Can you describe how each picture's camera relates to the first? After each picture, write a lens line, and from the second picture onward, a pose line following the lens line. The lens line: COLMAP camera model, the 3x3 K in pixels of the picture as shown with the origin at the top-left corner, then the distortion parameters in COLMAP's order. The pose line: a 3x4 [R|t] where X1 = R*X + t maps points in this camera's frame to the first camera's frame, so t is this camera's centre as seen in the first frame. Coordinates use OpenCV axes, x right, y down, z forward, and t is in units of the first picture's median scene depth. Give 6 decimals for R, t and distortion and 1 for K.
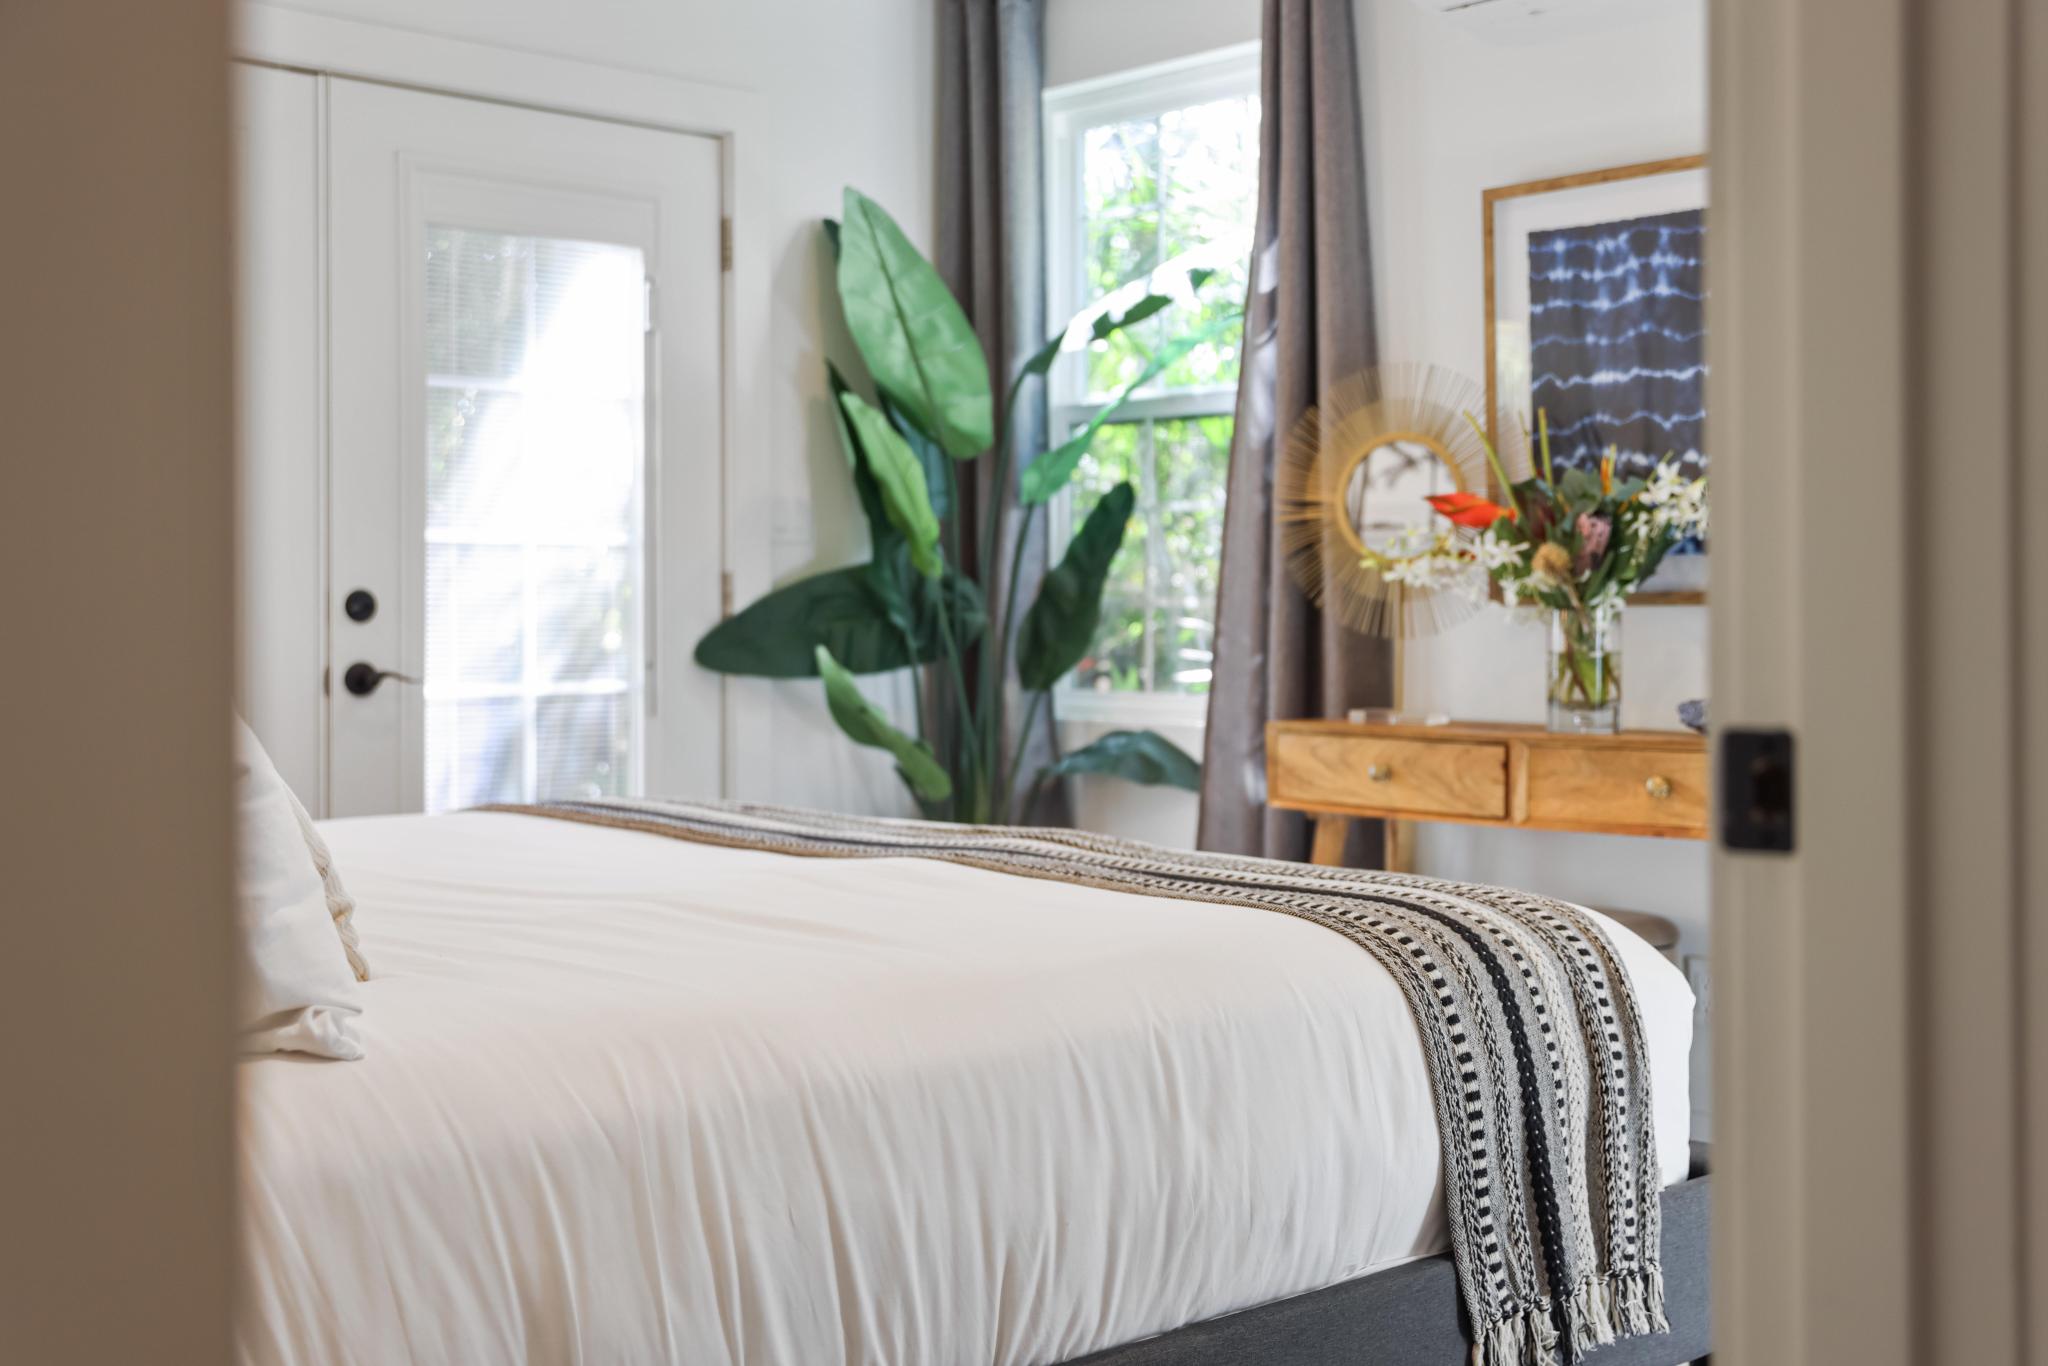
lens RADIAL K [[2460.2, 0, 1021.4], [0, 2460.2, 675.0], [0, 0, 1]] dist [-0.010995, 0.000000]
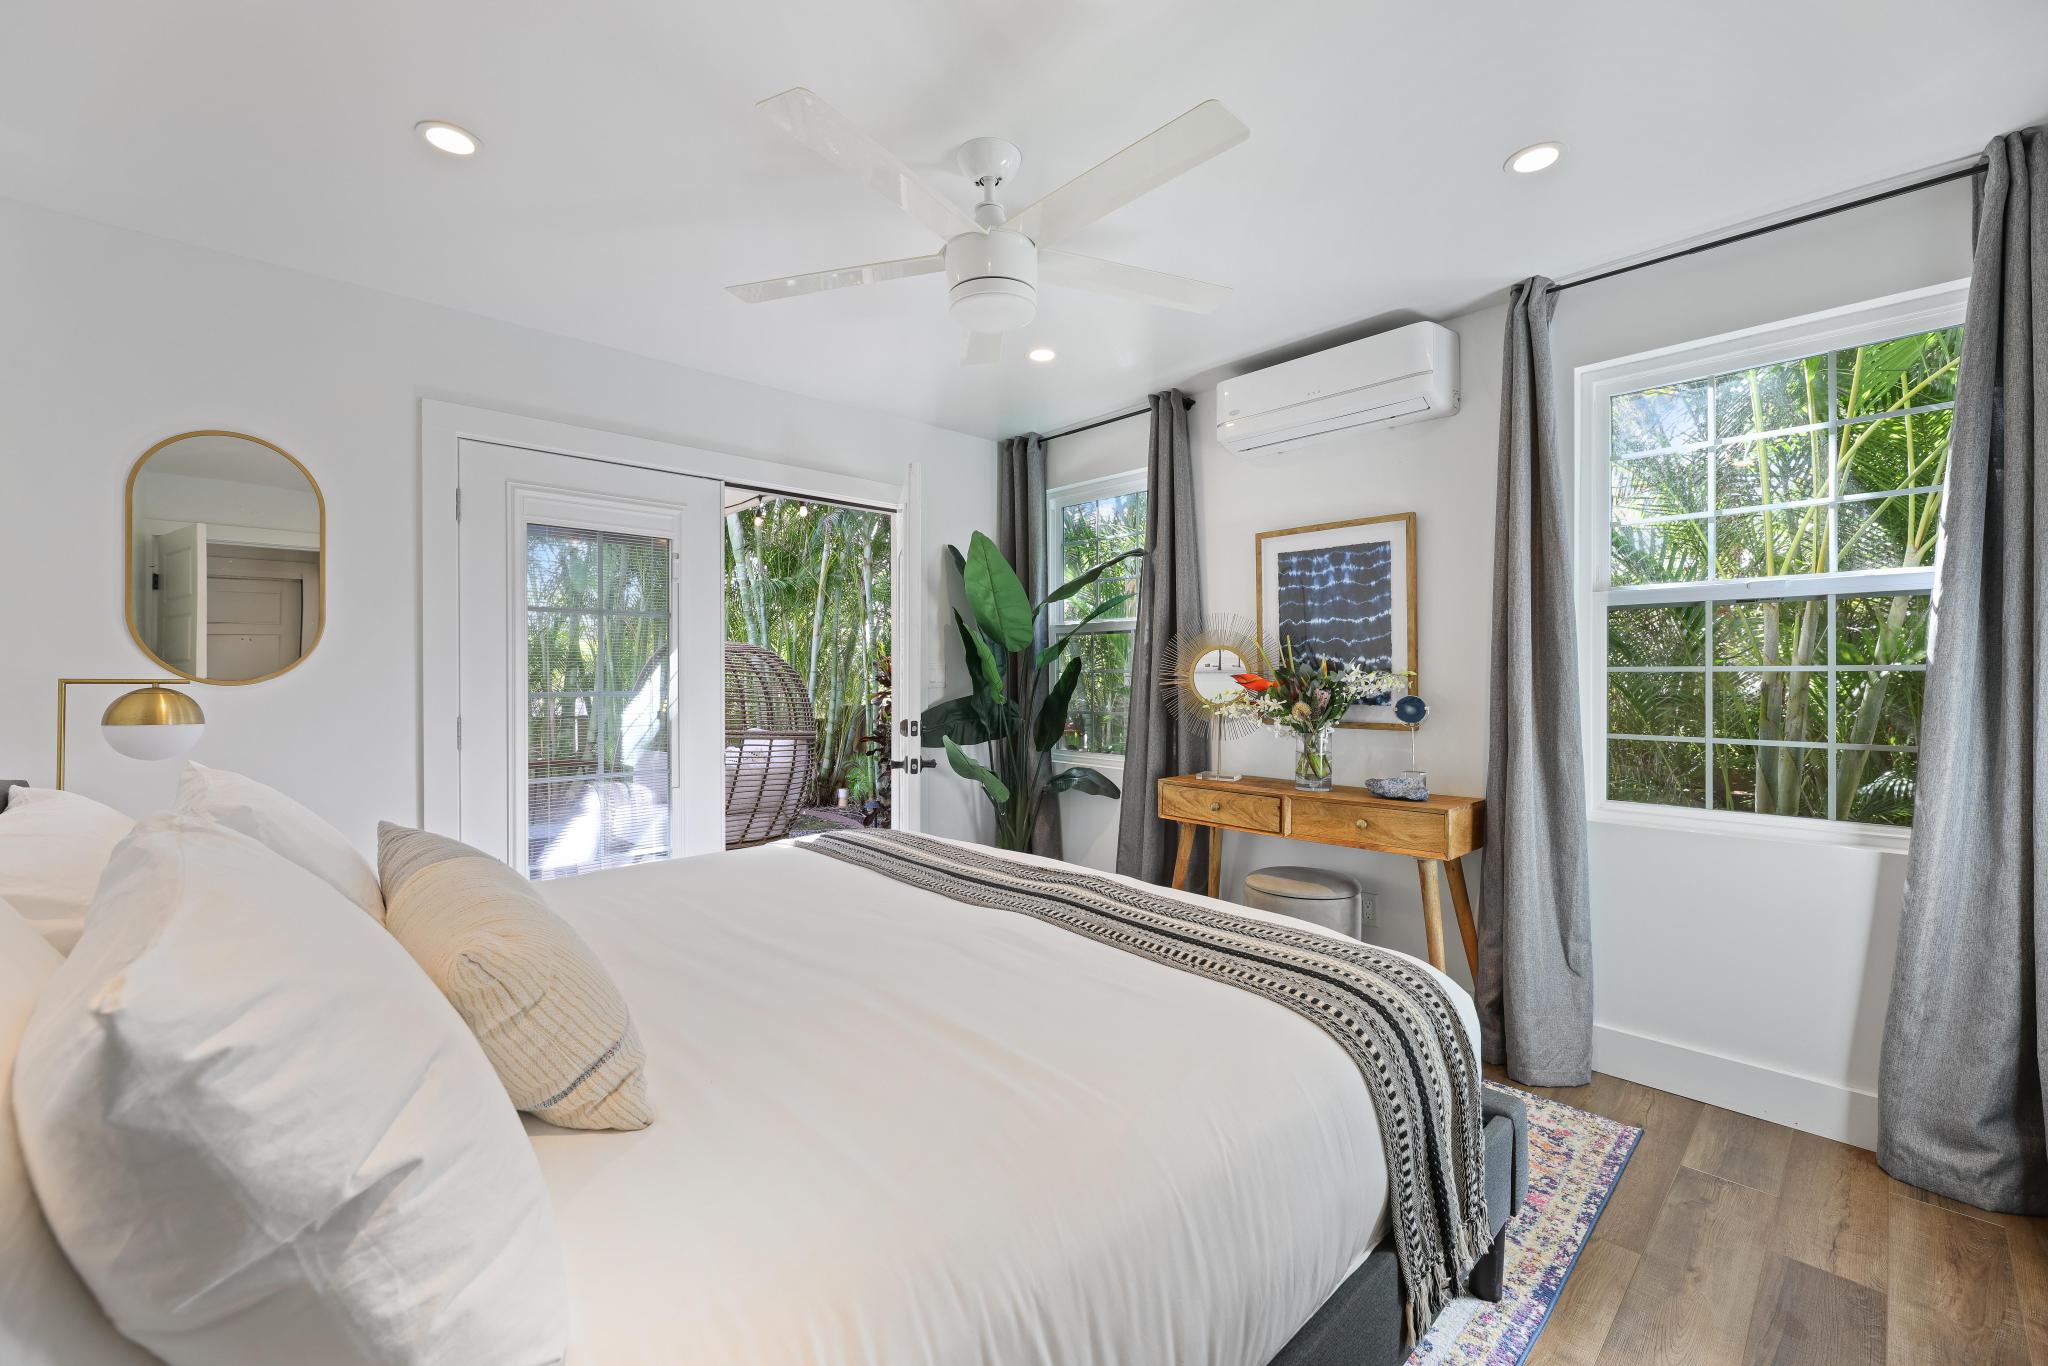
lens RADIAL K [[860.3, 0, 1030.6], [0, 860.3, 680.8], [0, 0, 1]] dist [0.000951, 0.000009]
pose [[0.999673, -0.002453, 0.025449, -0.032812], [0.002968, 0.999791, -0.020211, -0.054735], [-0.025394, 0.020280, 0.999472, 0.256671]]
